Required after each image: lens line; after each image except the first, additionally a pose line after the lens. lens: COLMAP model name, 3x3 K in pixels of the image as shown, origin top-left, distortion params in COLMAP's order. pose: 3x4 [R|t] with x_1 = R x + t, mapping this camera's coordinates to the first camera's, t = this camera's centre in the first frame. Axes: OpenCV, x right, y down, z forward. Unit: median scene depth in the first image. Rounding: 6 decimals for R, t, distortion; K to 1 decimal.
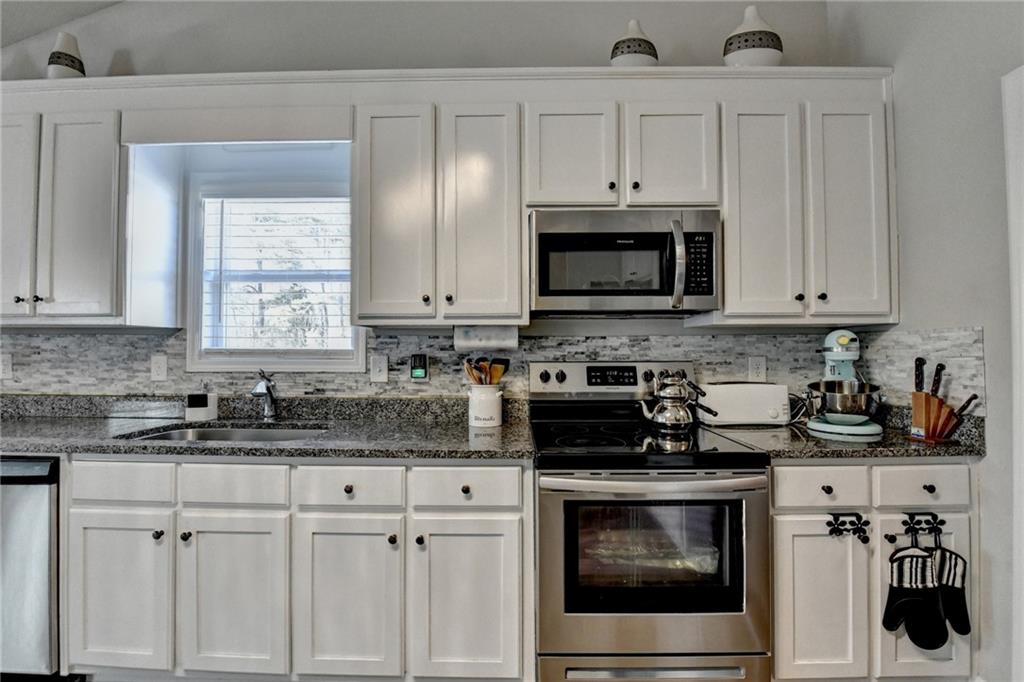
lens RADIAL K [[420.2, 0, 502.7], [0, 420.2, 361.4], [0, 0, 1]] dist [-0.016897, -0.000606]
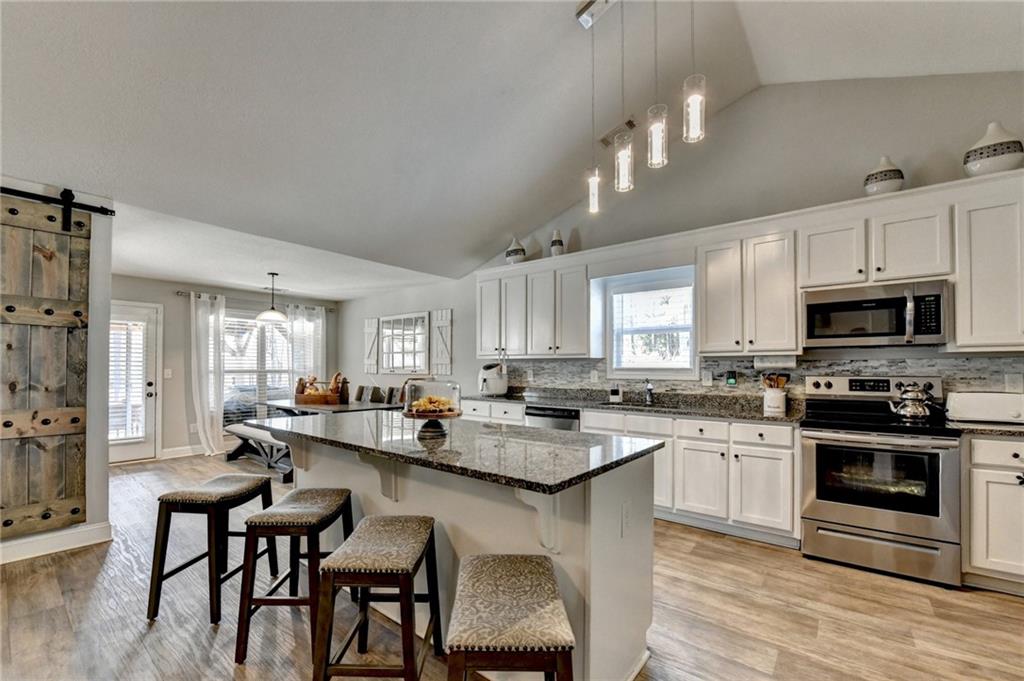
lens RADIAL K [[420.2, 0, 502.7], [0, 420.2, 360.9], [0, 0, 1]] dist [-0.016897, -0.000606]
pose [[0.792817, -0.009574, -0.609384, 0.120477], [-0.016319, 0.999185, -0.036929, 0.023194], [0.609241, 0.039223, 0.792014, -1.069618]]
